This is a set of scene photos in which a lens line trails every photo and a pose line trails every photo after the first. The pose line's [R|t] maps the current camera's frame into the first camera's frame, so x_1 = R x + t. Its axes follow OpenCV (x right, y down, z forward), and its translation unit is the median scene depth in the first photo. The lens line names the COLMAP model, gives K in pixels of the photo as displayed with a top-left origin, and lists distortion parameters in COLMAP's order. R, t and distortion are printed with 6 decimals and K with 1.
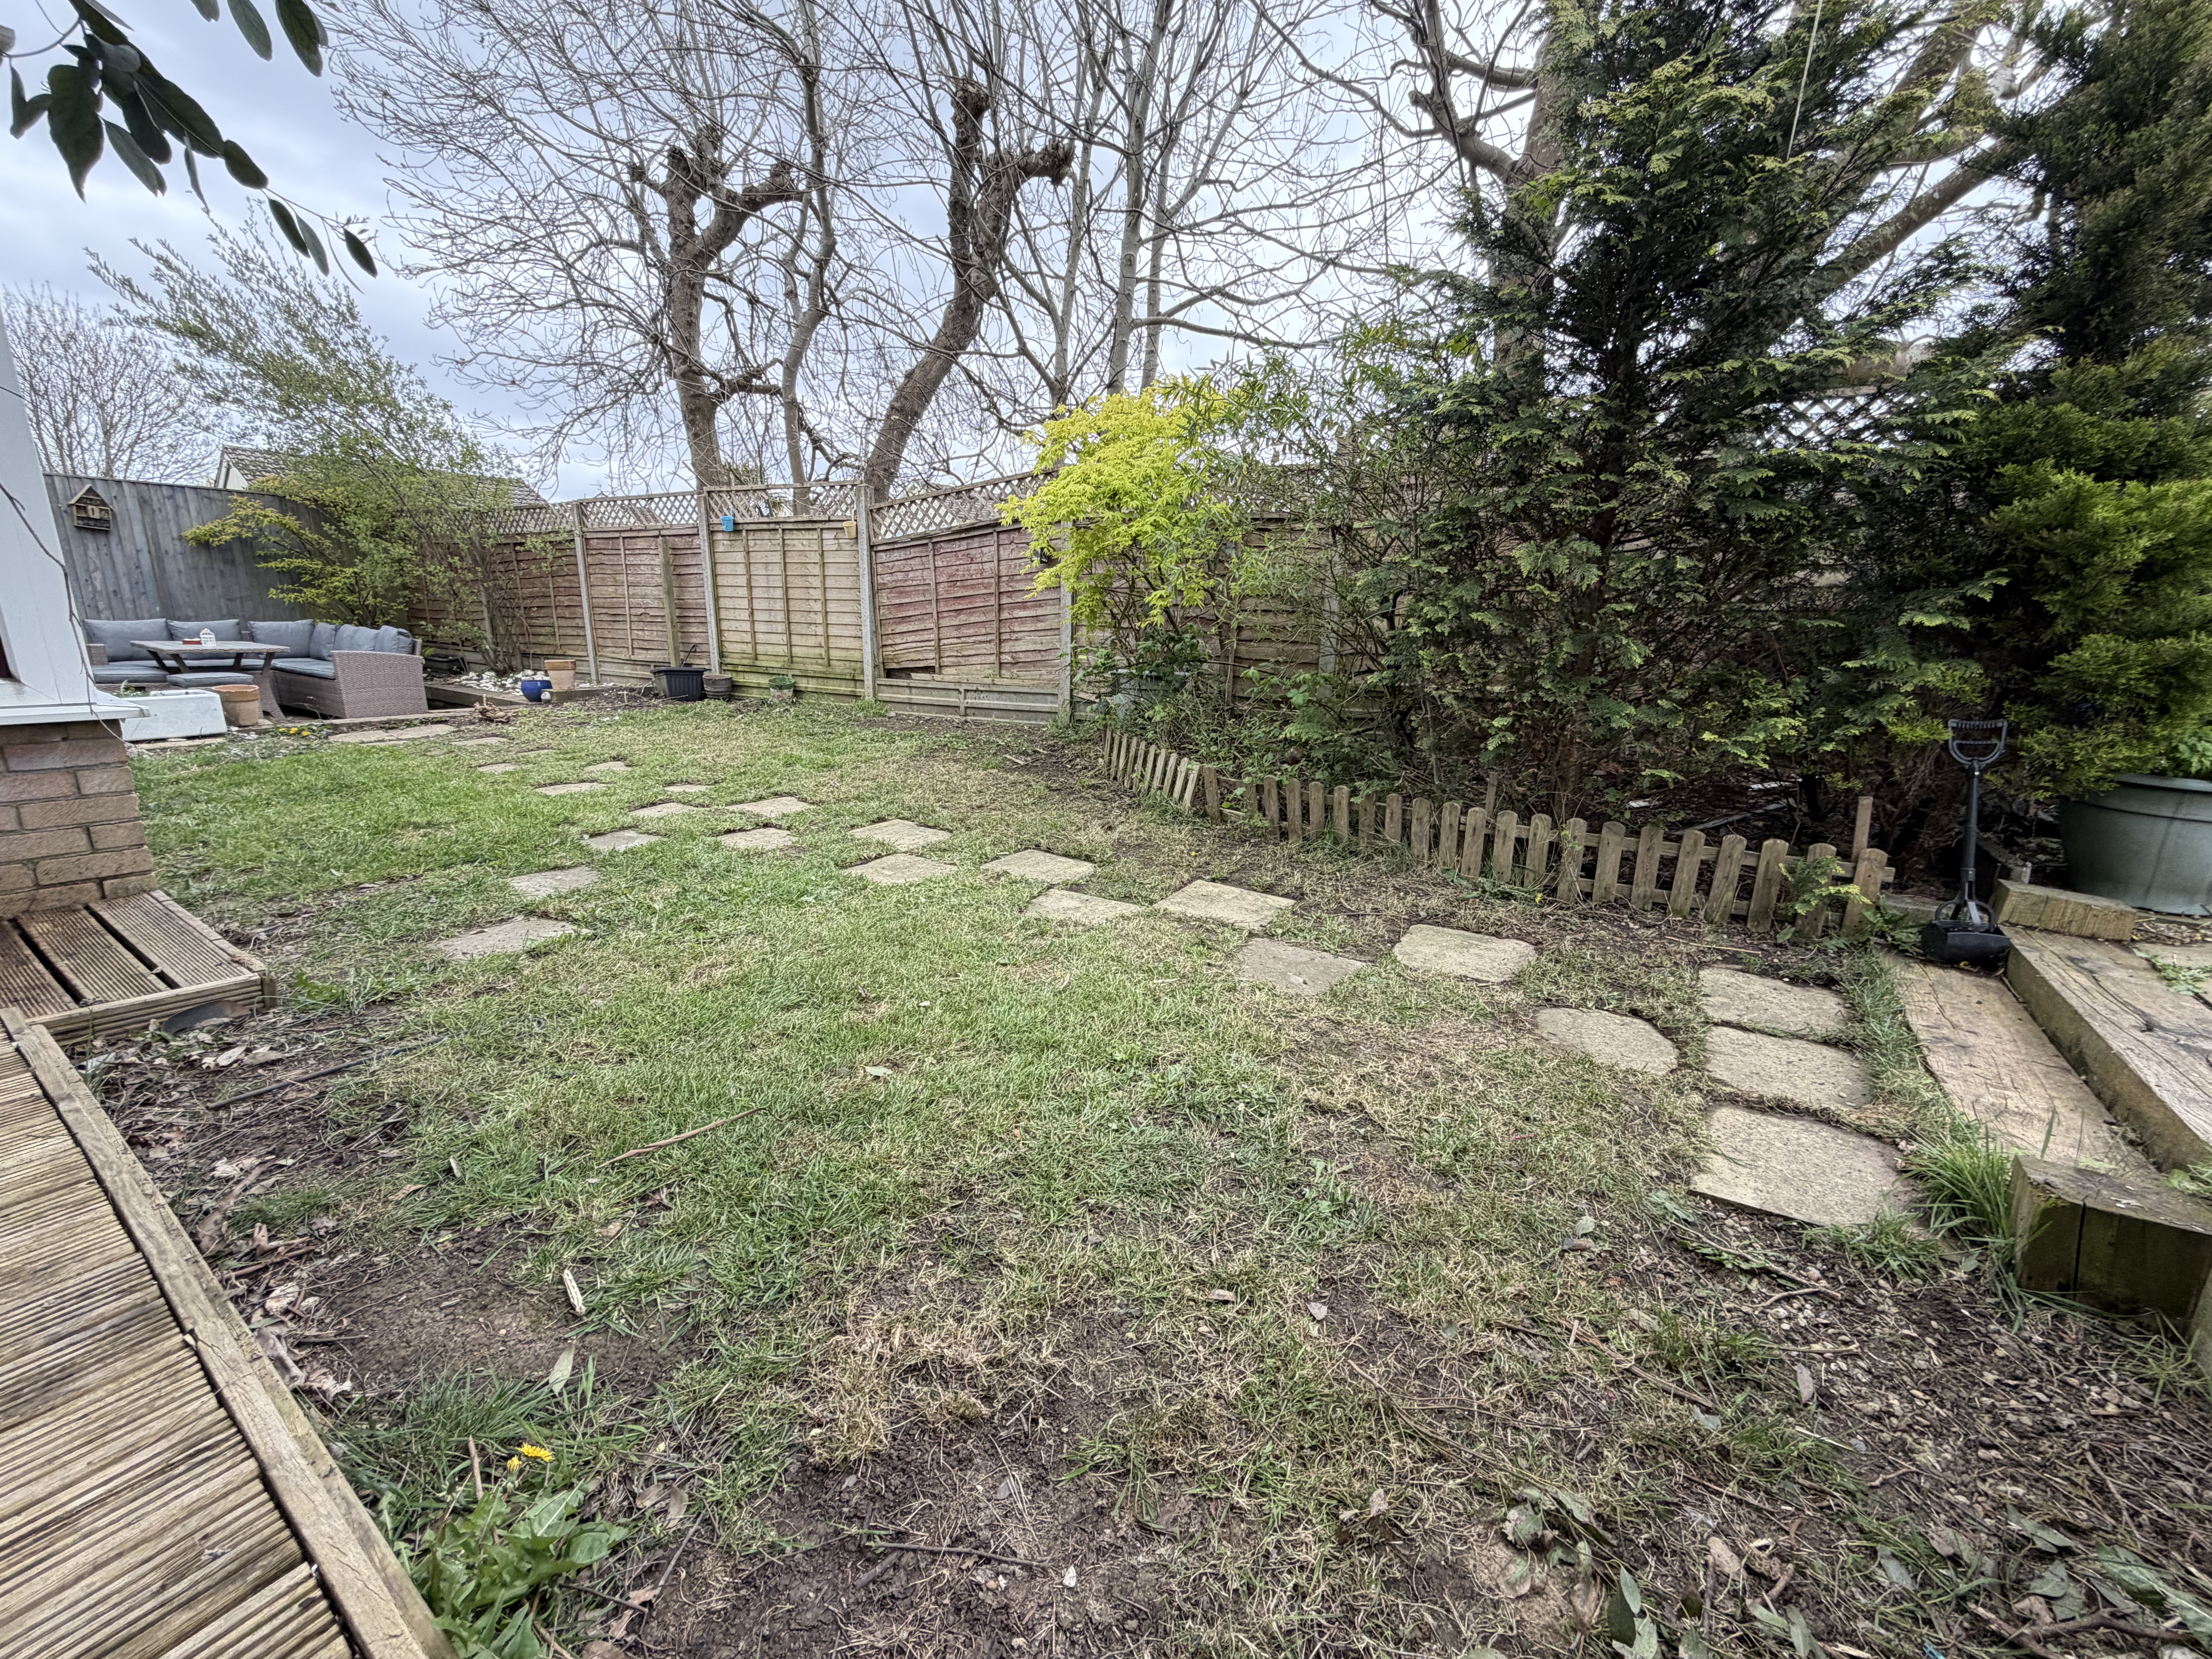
lens RADIAL K [[880.9, 0, 1100.0], [0, 880.9, 828.1], [0, 0, 1]] dist [0.000011, -0.000521]
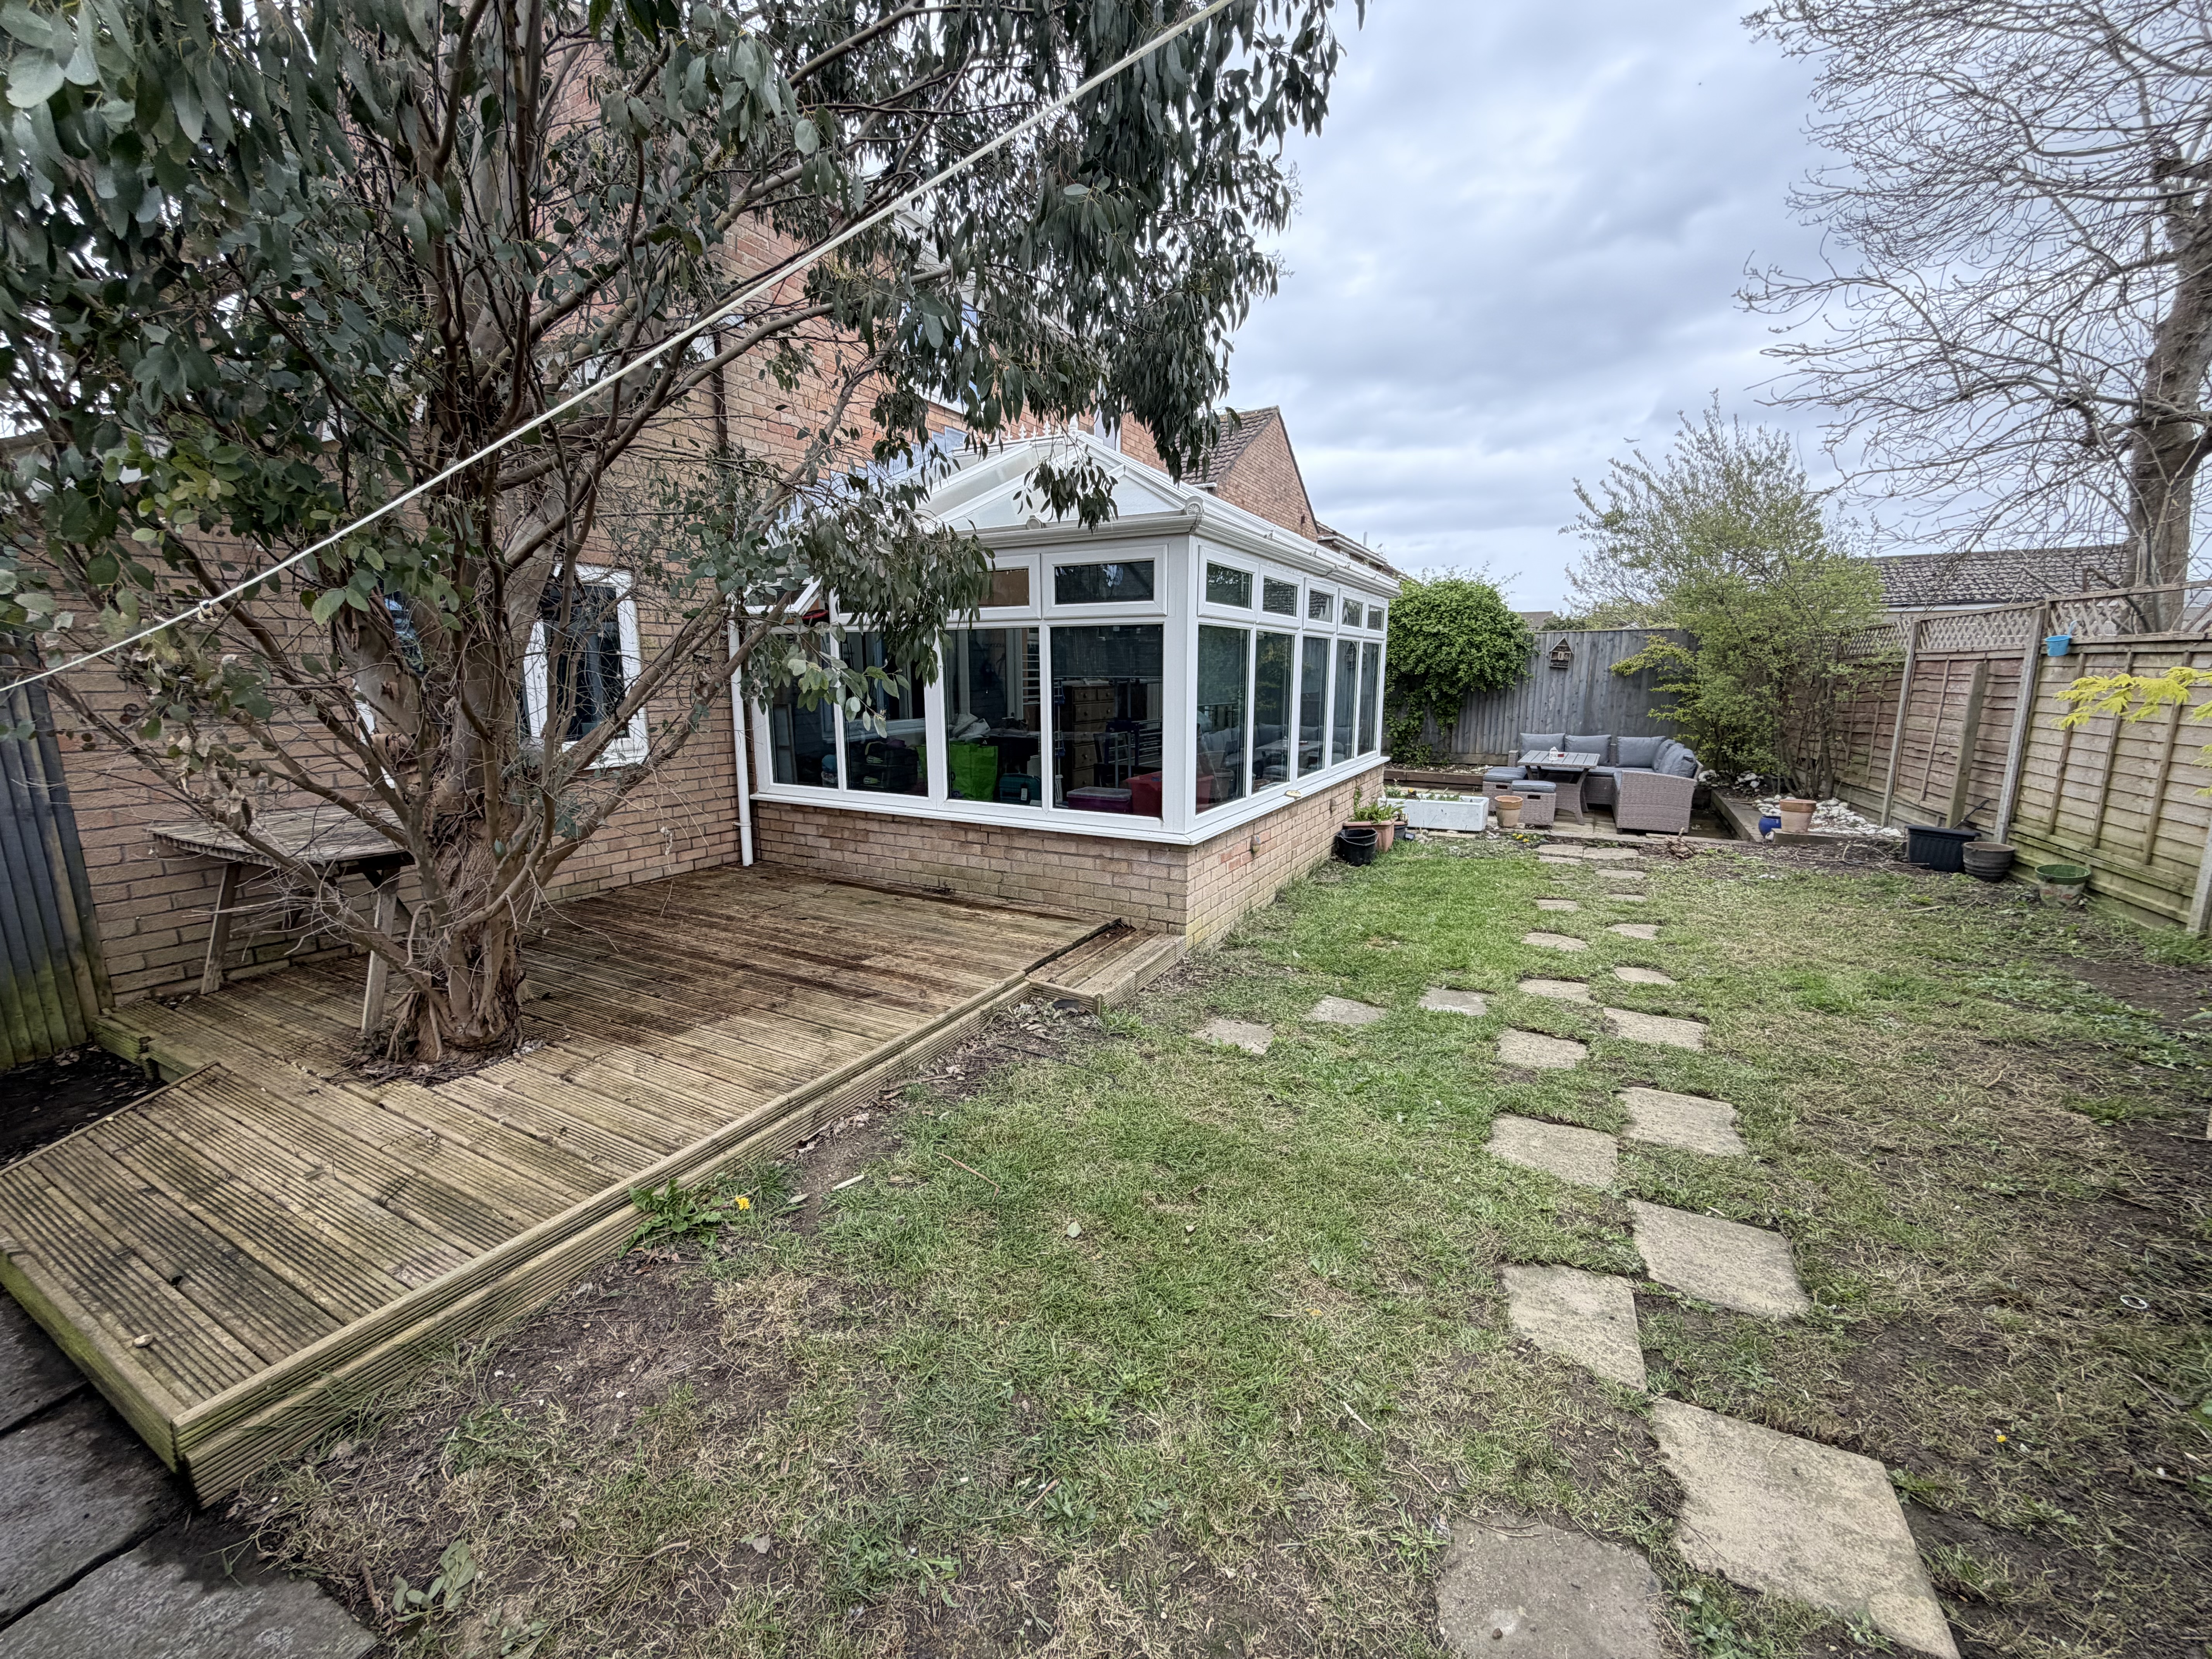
lens RADIAL K [[880.9, 0, 1100.0], [0, 880.9, 828.1], [0, 0, 1]] dist [0.000011, -0.000521]
pose [[0.097598, 0.151904, -0.983565, 0.238954], [-0.230987, 0.964754, 0.126078, -0.118870], [0.968049, 0.214886, 0.129246, 0.196309]]
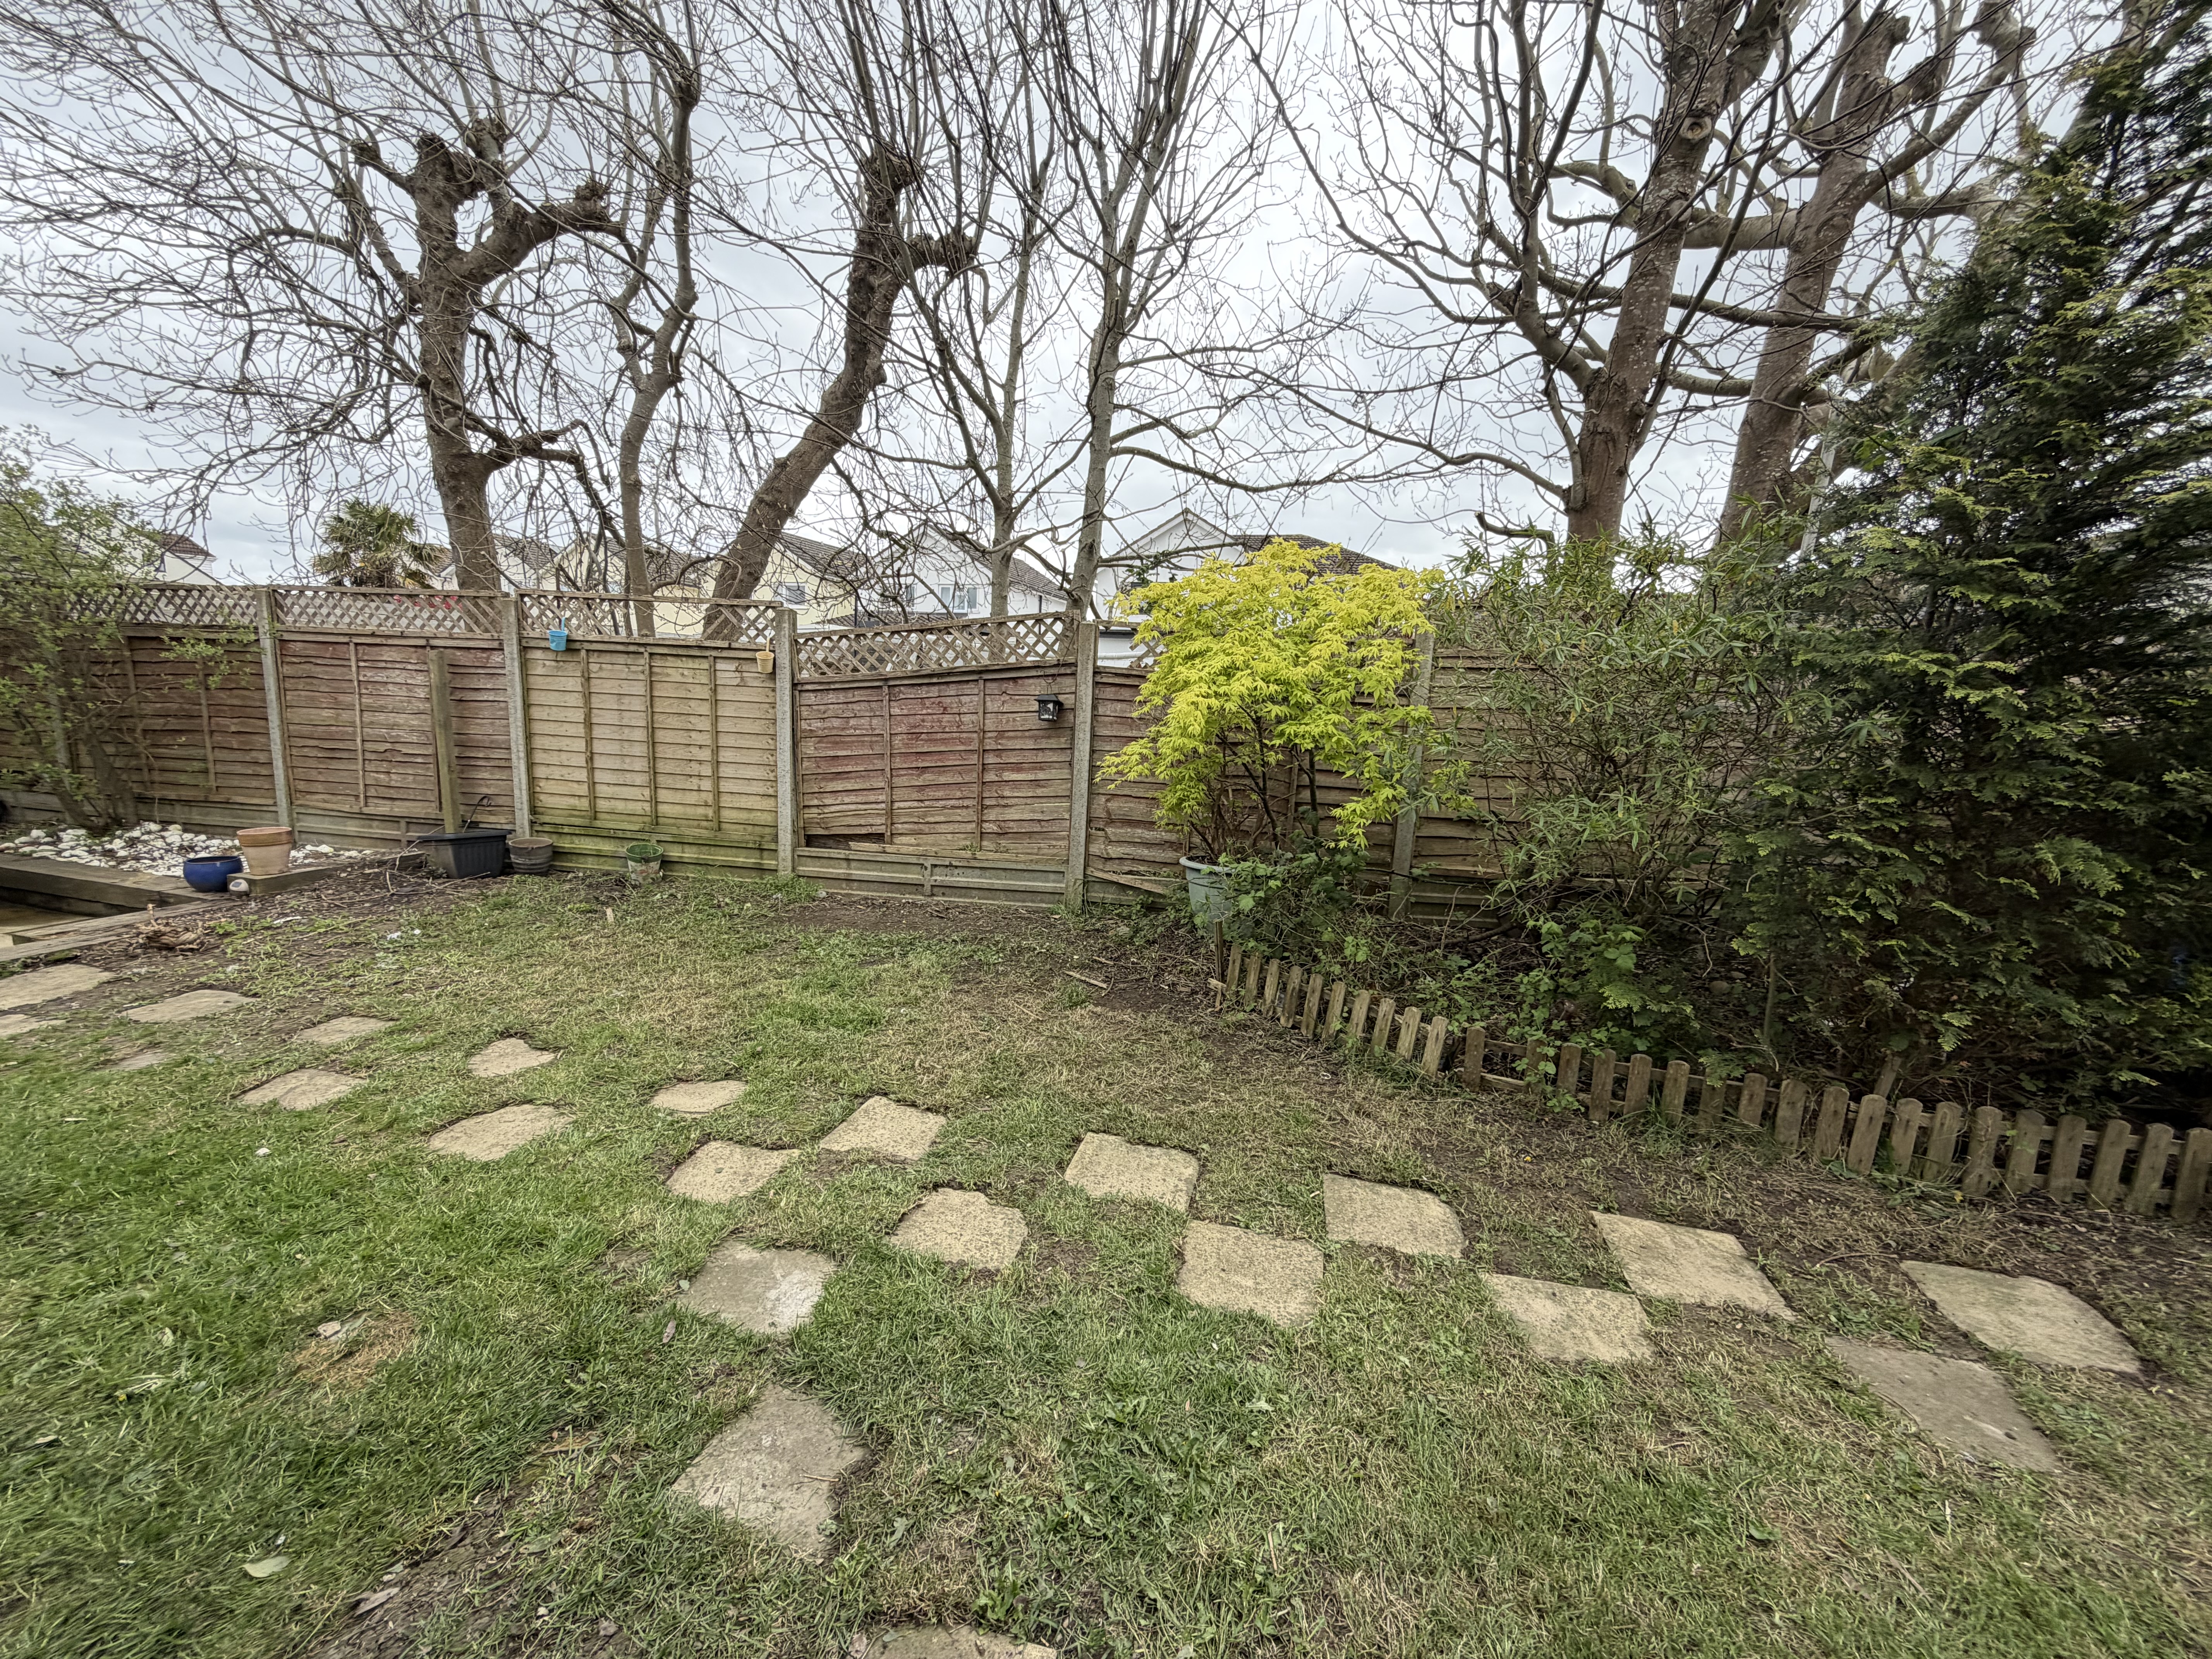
lens RADIAL K [[880.9, 0, 1100.0], [0, 880.9, 828.1], [0, 0, 1]] dist [0.000011, -0.000521]
pose [[0.938965, -0.031937, 0.342526, -0.266787], [0.056489, 0.996480, -0.061940, -0.123501], [-0.339342, 0.077508, 0.937464, 0.175072]]
